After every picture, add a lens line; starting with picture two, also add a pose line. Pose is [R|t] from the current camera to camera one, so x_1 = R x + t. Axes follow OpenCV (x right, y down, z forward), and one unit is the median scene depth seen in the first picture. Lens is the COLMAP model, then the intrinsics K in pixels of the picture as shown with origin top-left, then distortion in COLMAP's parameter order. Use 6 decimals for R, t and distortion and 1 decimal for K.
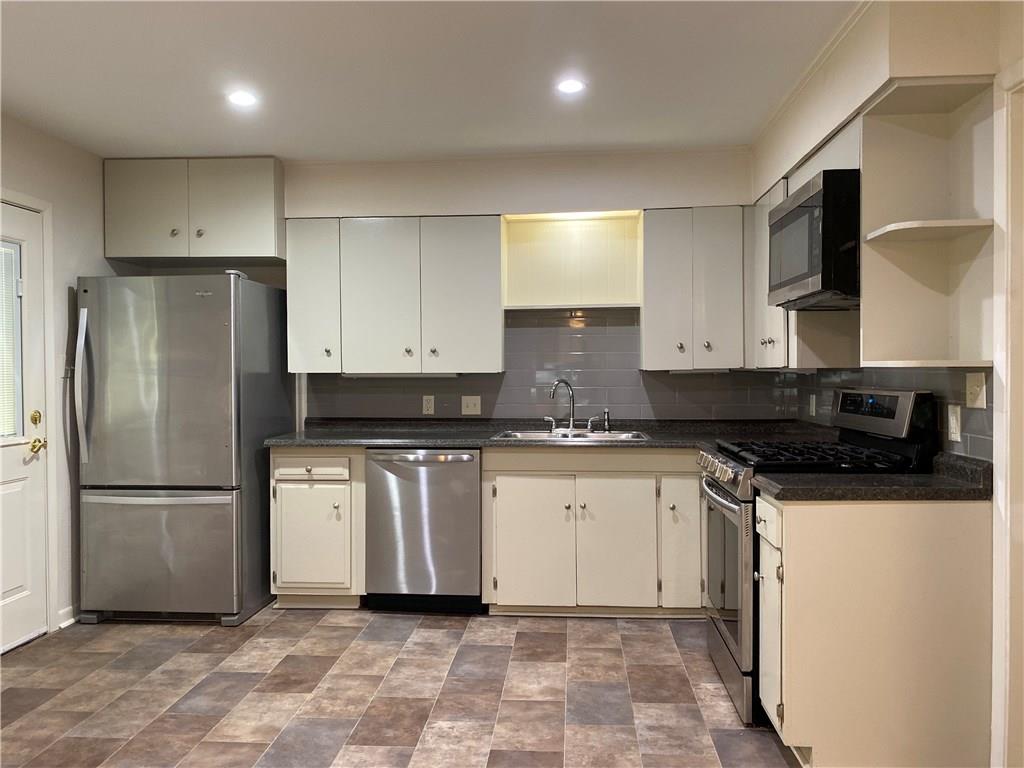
lens RADIAL K [[801.1, 0, 512.1], [0, 801.1, 380.0], [0, 0, 1]] dist [0.091093, -0.076303]
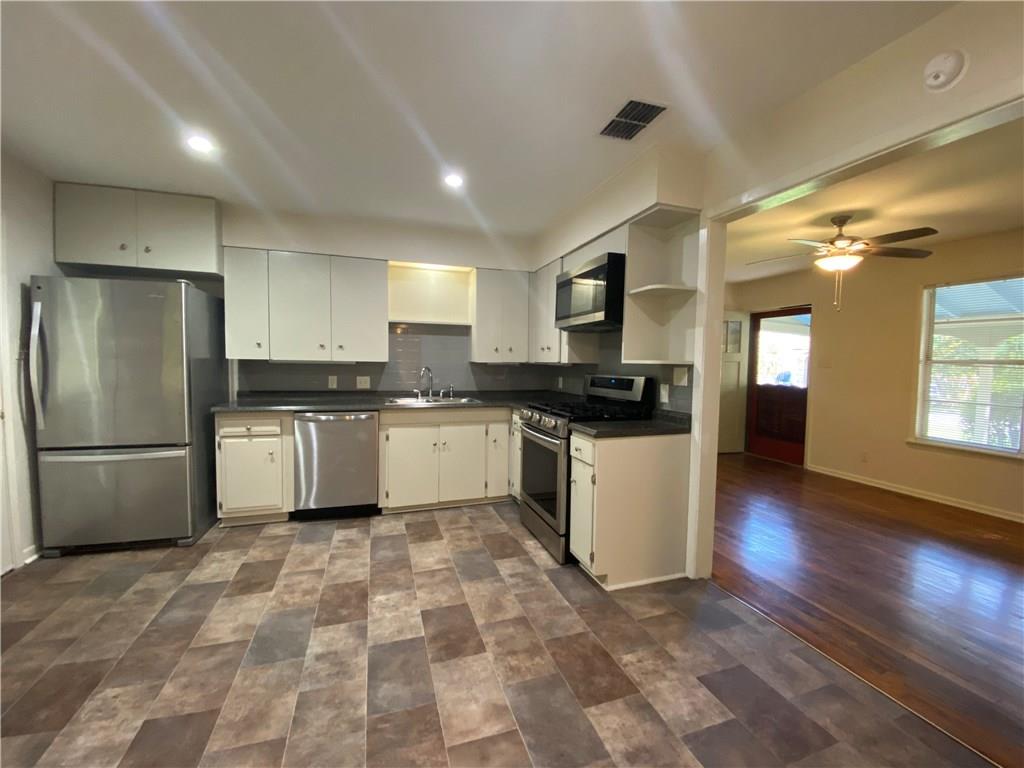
lens RADIAL K [[419.7, 0, 510.0], [0, 419.7, 384.8], [0, 0, 1]] dist [0.045025, -0.029995]
pose [[0.923735, -0.001860, 0.383027, -0.125758], [-0.014626, 0.999088, 0.040125, -0.001267], [-0.382752, -0.042667, 0.922865, 0.159212]]
